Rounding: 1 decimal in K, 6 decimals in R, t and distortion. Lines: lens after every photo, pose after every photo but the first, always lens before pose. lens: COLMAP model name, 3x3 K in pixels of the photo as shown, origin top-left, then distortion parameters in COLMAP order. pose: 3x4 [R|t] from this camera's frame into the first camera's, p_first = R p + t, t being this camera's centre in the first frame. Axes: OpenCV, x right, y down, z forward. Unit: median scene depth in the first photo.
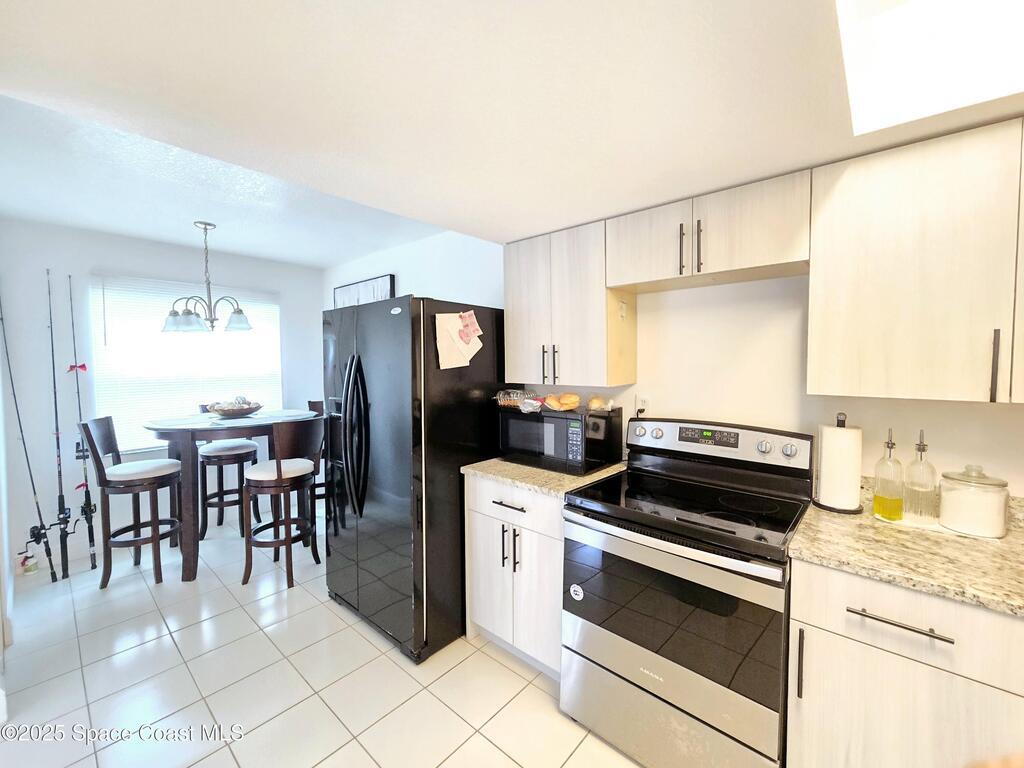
lens RADIAL K [[418.9, 0, 516.9], [0, 418.9, 384.2], [0, 0, 1]] dist [0.000334, 0.002557]
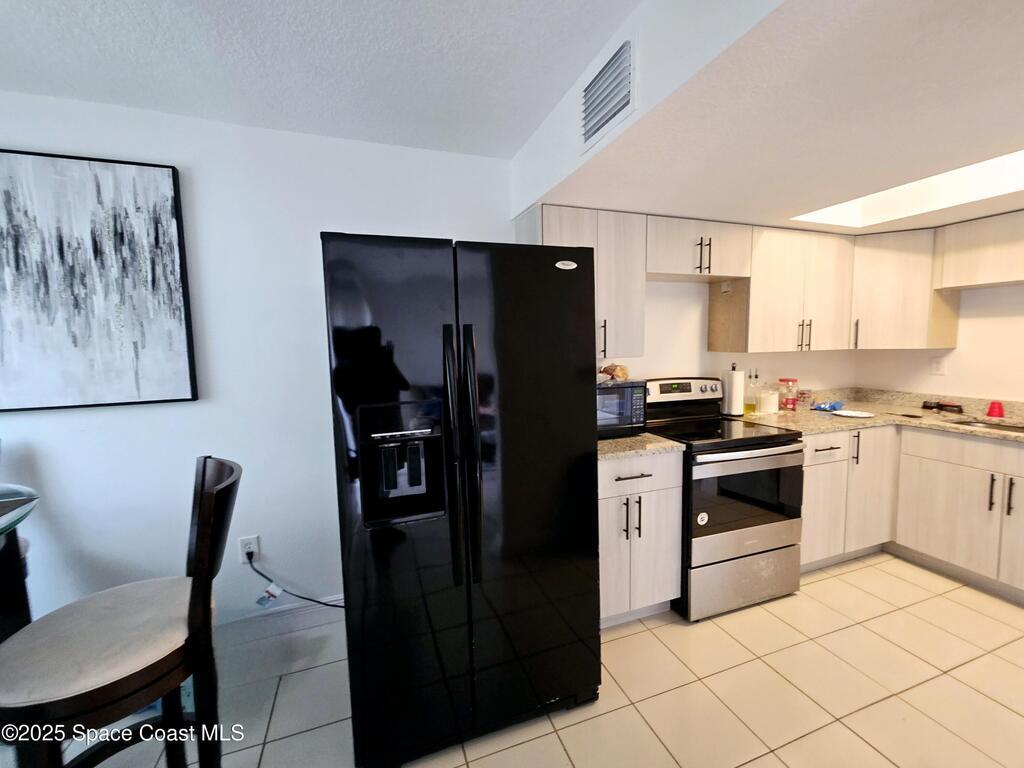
lens RADIAL K [[420.4, 0, 509.4], [0, 420.4, 378.0], [0, 0, 1]] dist [0.001113, 0.000003]
pose [[0.495792, -0.082383, 0.864525, -1.068283], [0.060502, 0.996348, 0.060248, -0.029850], [-0.866331, 0.022435, 0.498966, 0.772246]]
